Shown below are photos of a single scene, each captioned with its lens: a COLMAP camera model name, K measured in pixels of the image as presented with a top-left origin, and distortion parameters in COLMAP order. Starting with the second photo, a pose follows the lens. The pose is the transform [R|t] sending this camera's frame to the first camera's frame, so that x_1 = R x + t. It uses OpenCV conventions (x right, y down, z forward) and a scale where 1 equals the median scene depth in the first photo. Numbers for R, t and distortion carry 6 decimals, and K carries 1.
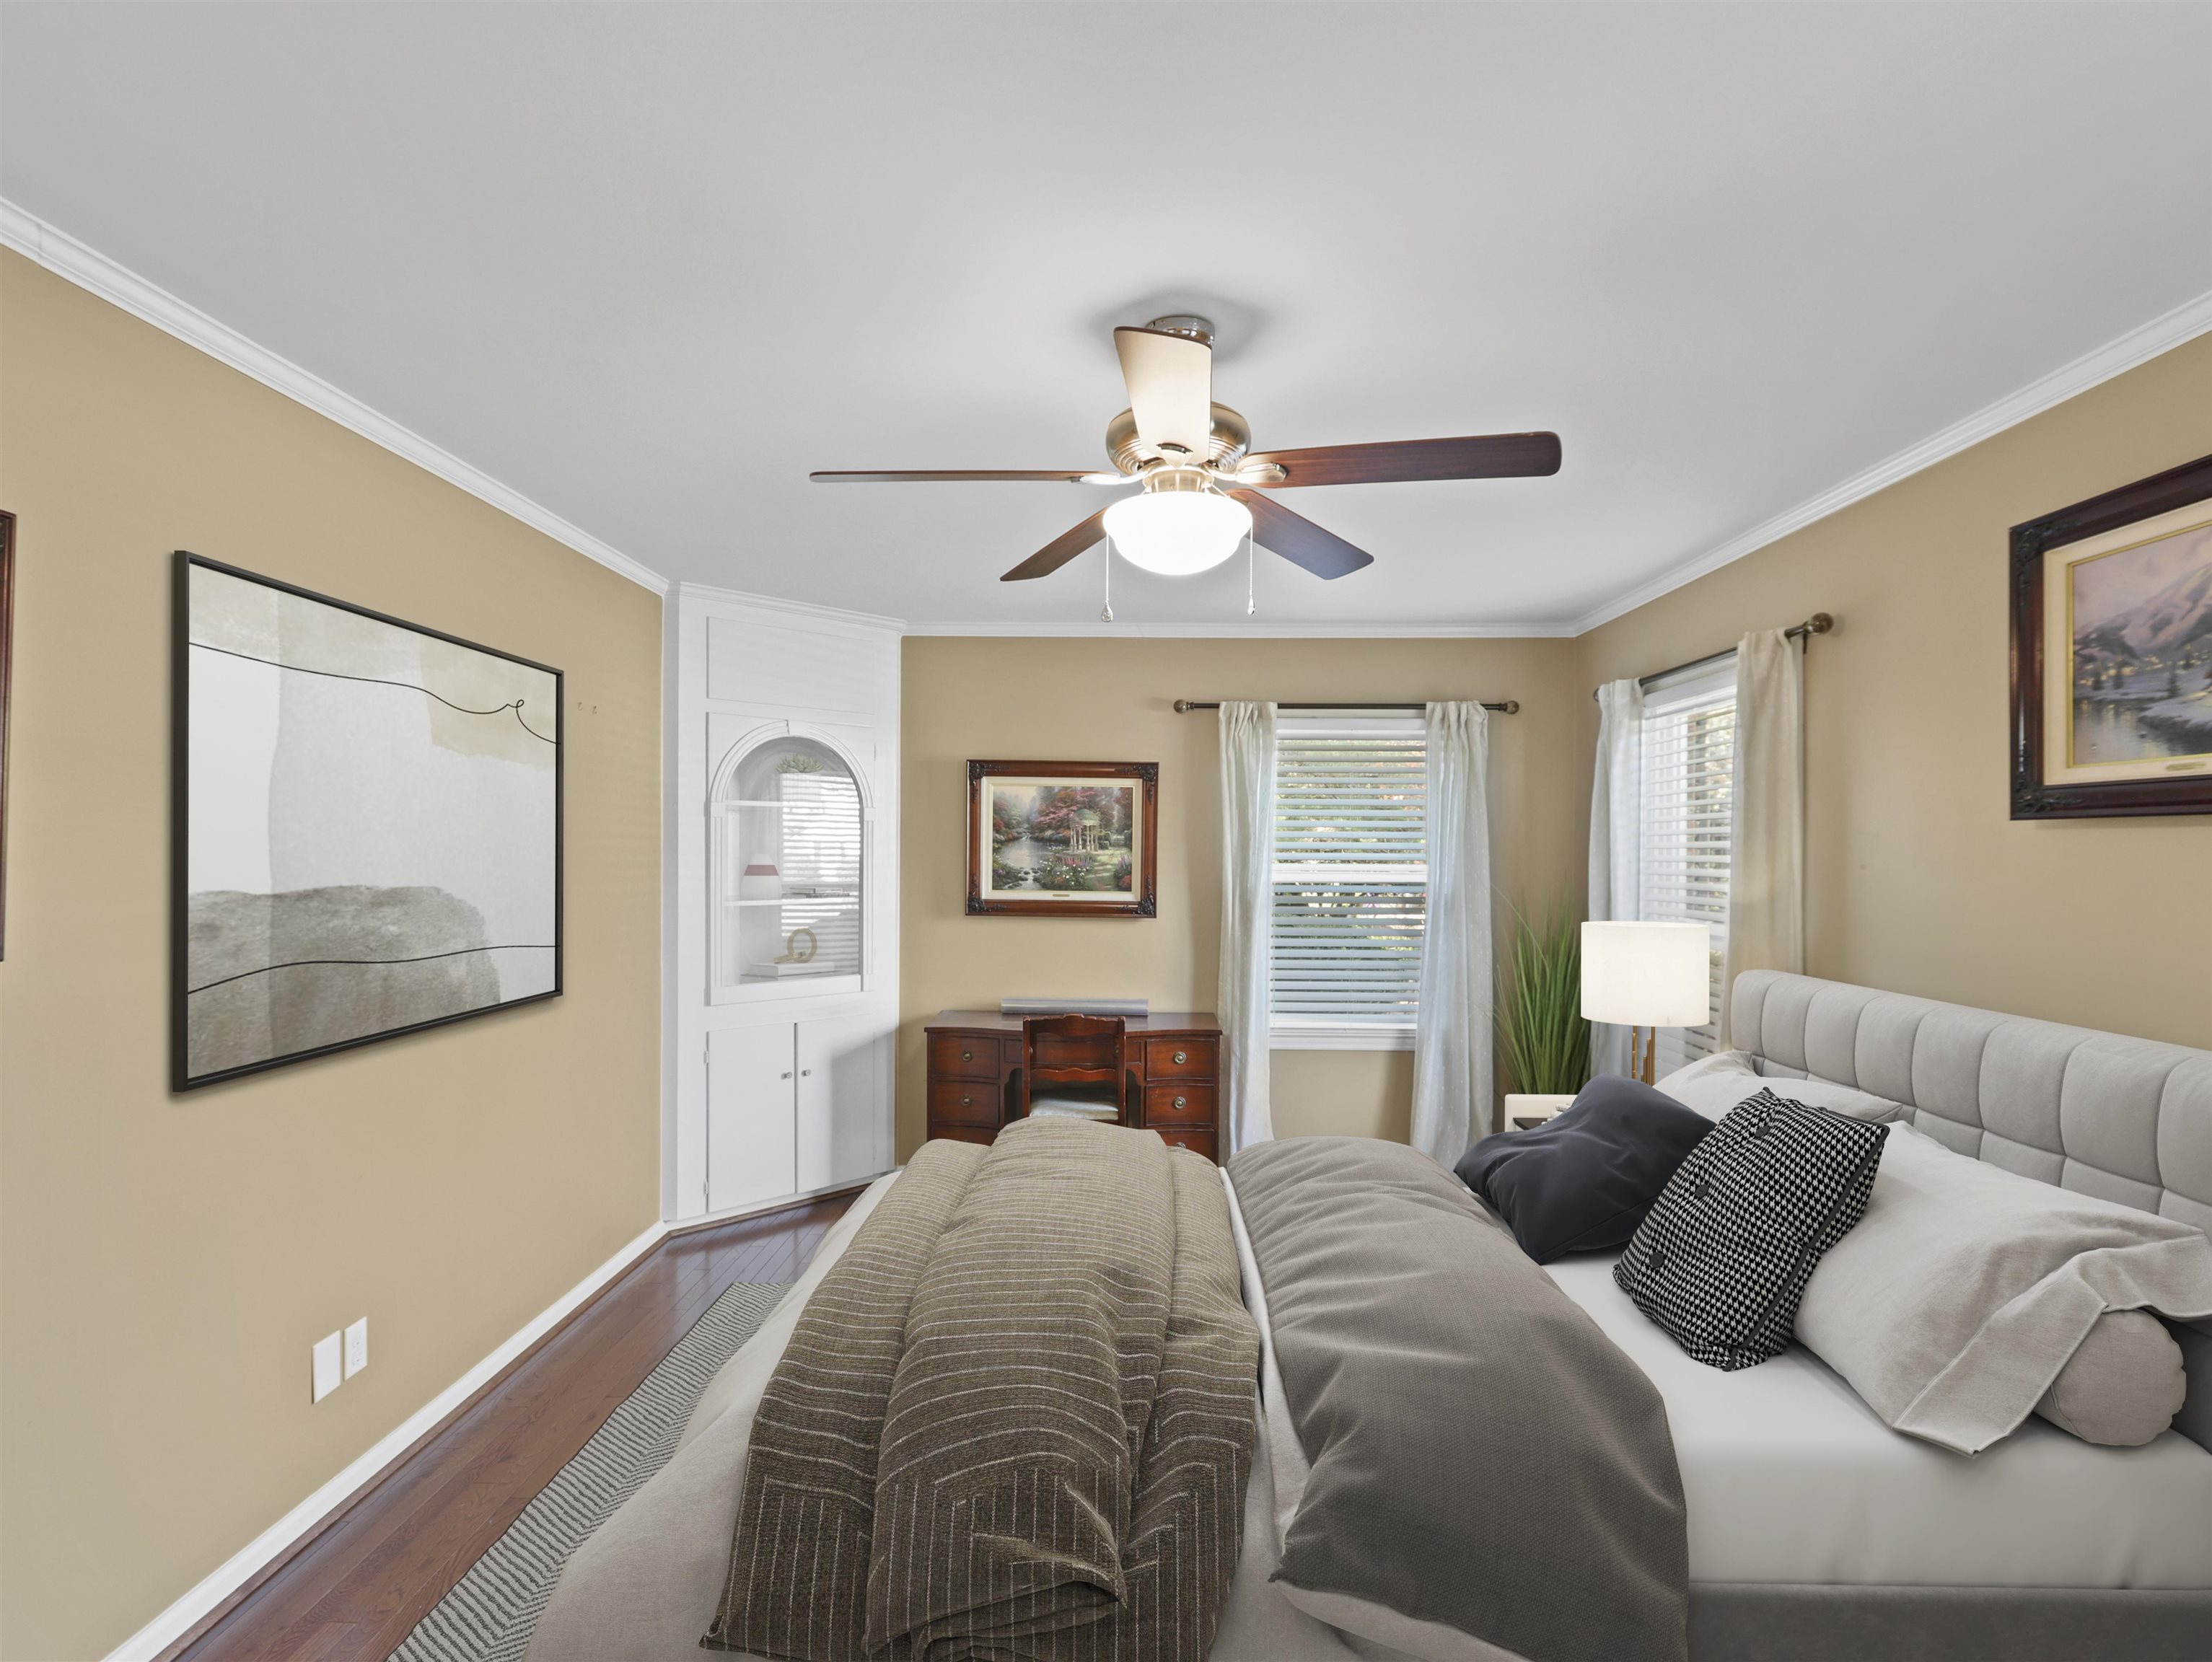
lens RADIAL K [[1132.2, 0, 1109.8], [0, 1132.2, 843.6], [0, 0, 1]] dist [0.002589, 0.003927]
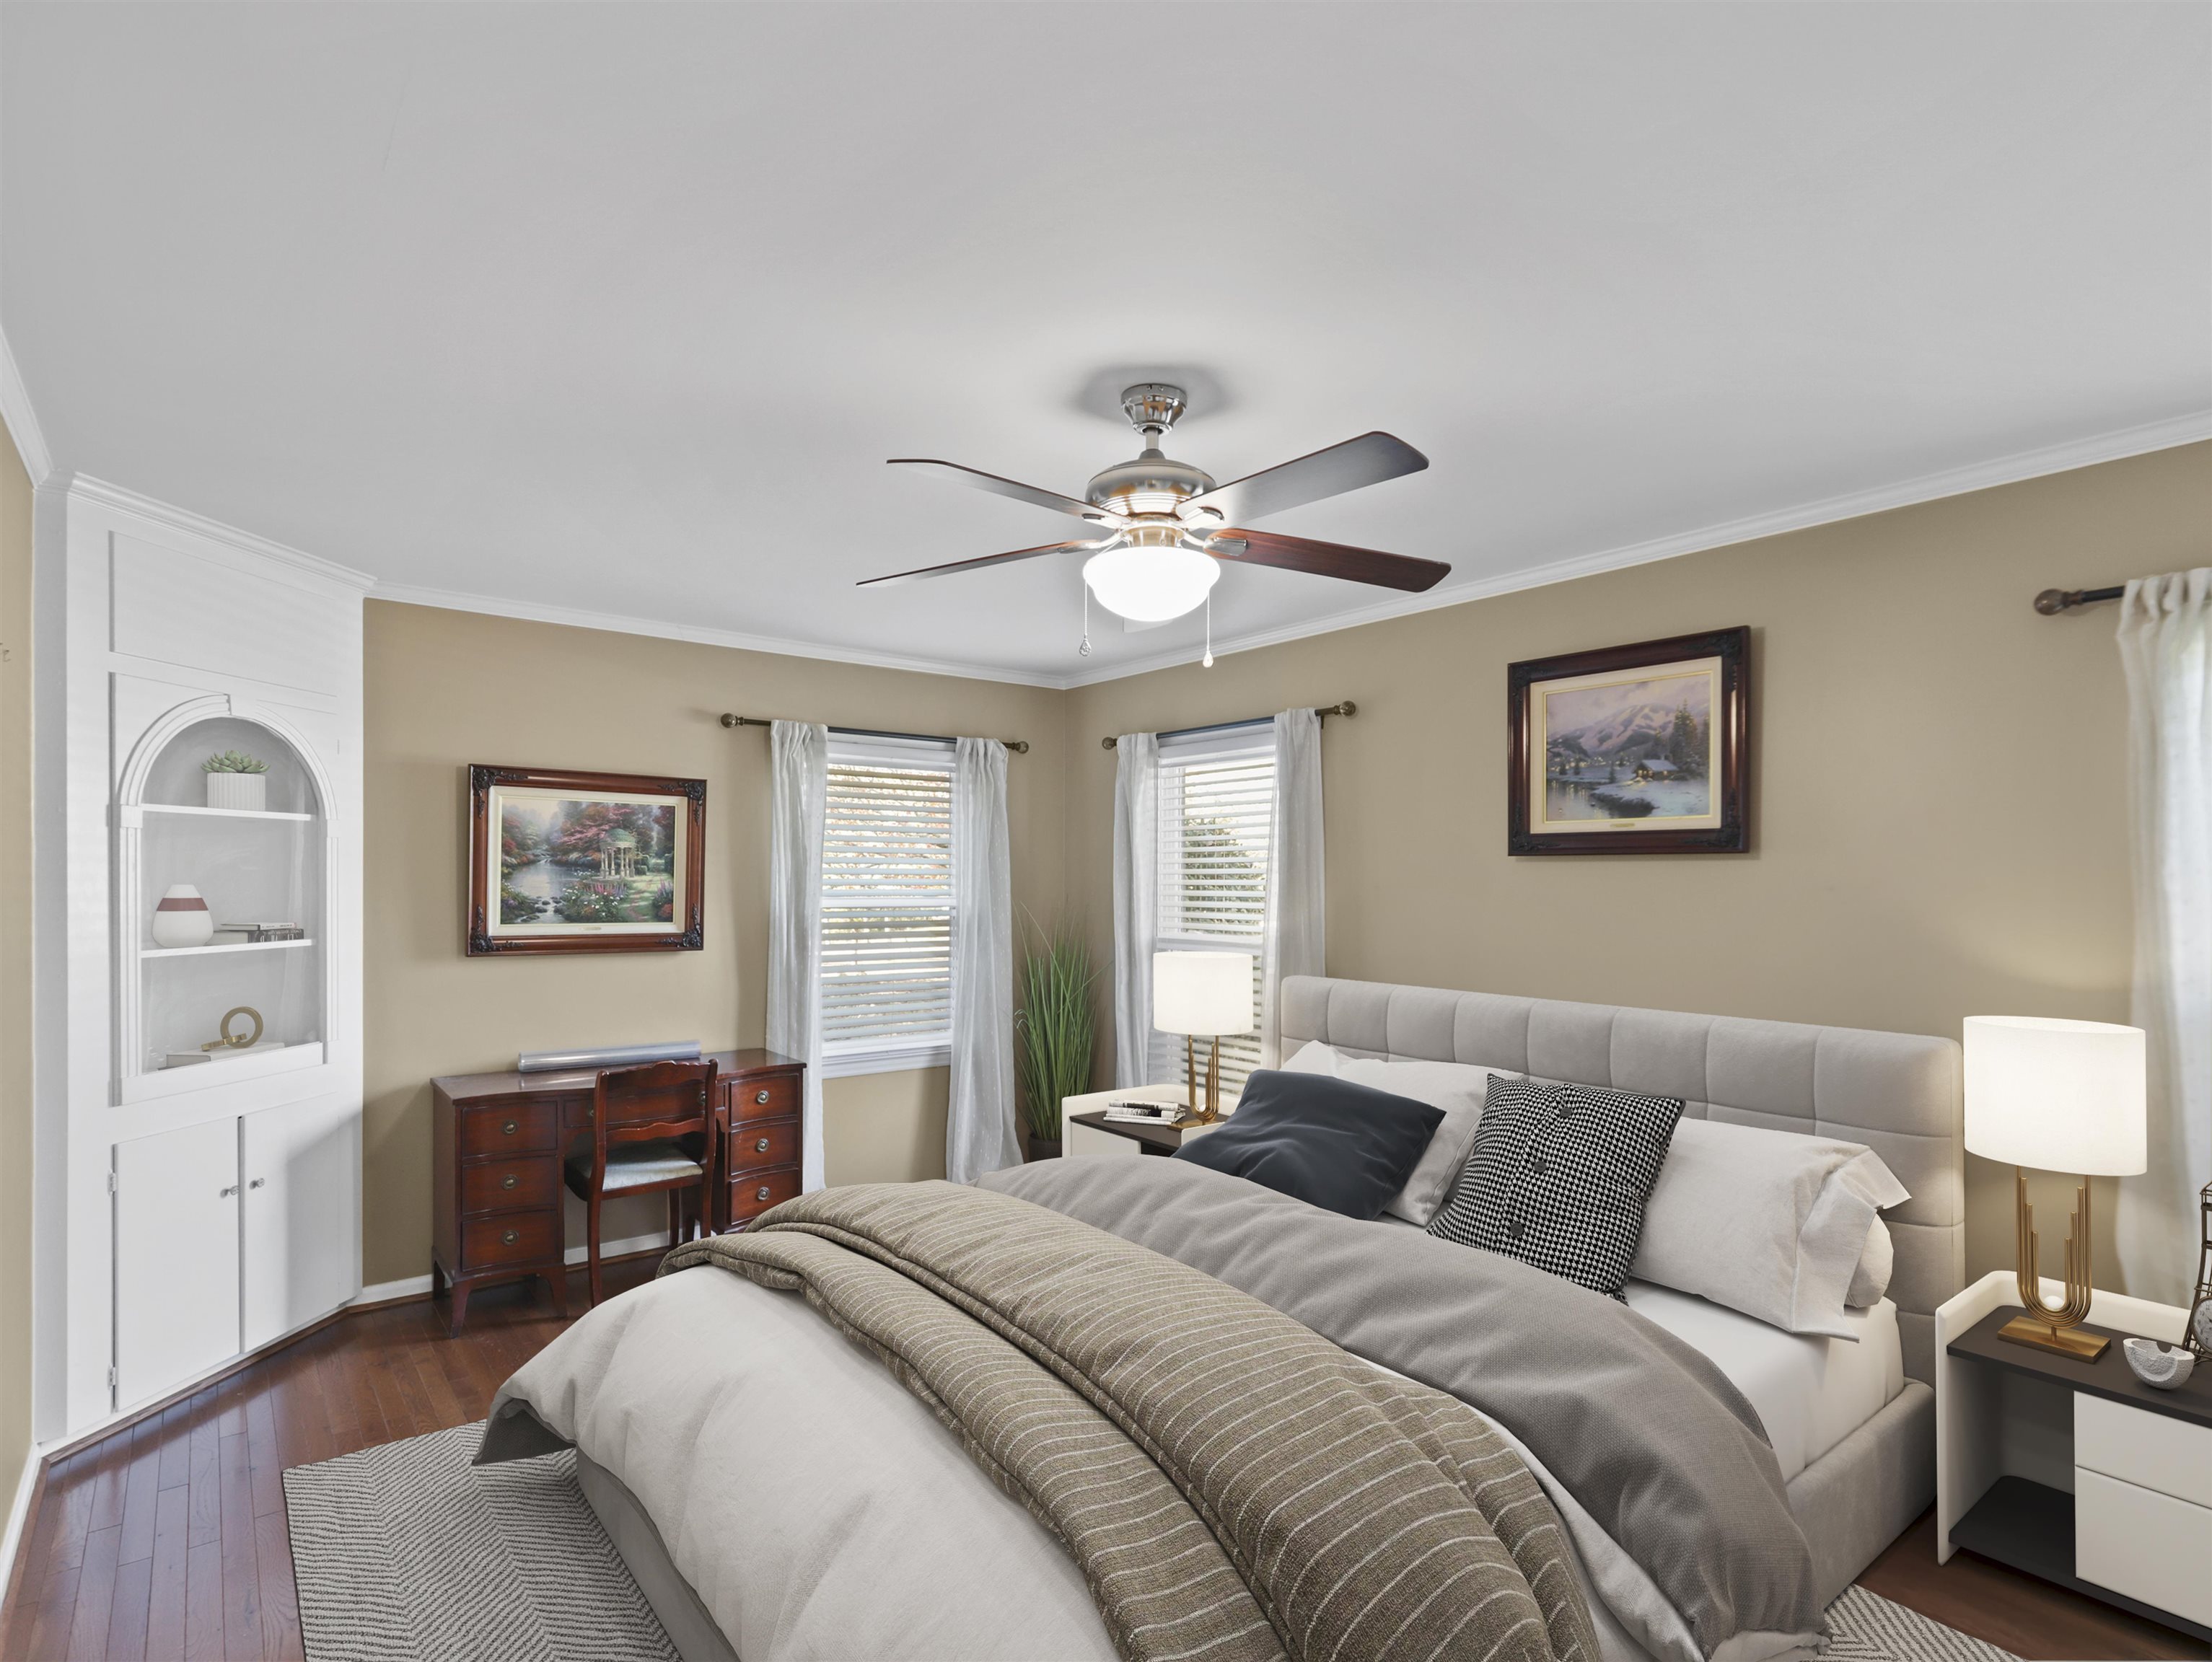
lens RADIAL K [[1132.2, 0, 1110.3], [0, 1132.2, 873.3], [0, 0, 1]] dist [0.002589, 0.003927]
pose [[0.770195, 0.000434, 0.637808, -0.290443], [-0.003322, 0.999989, 0.003330, -0.000388], [-0.637800, -0.004684, 0.770188, 0.085991]]
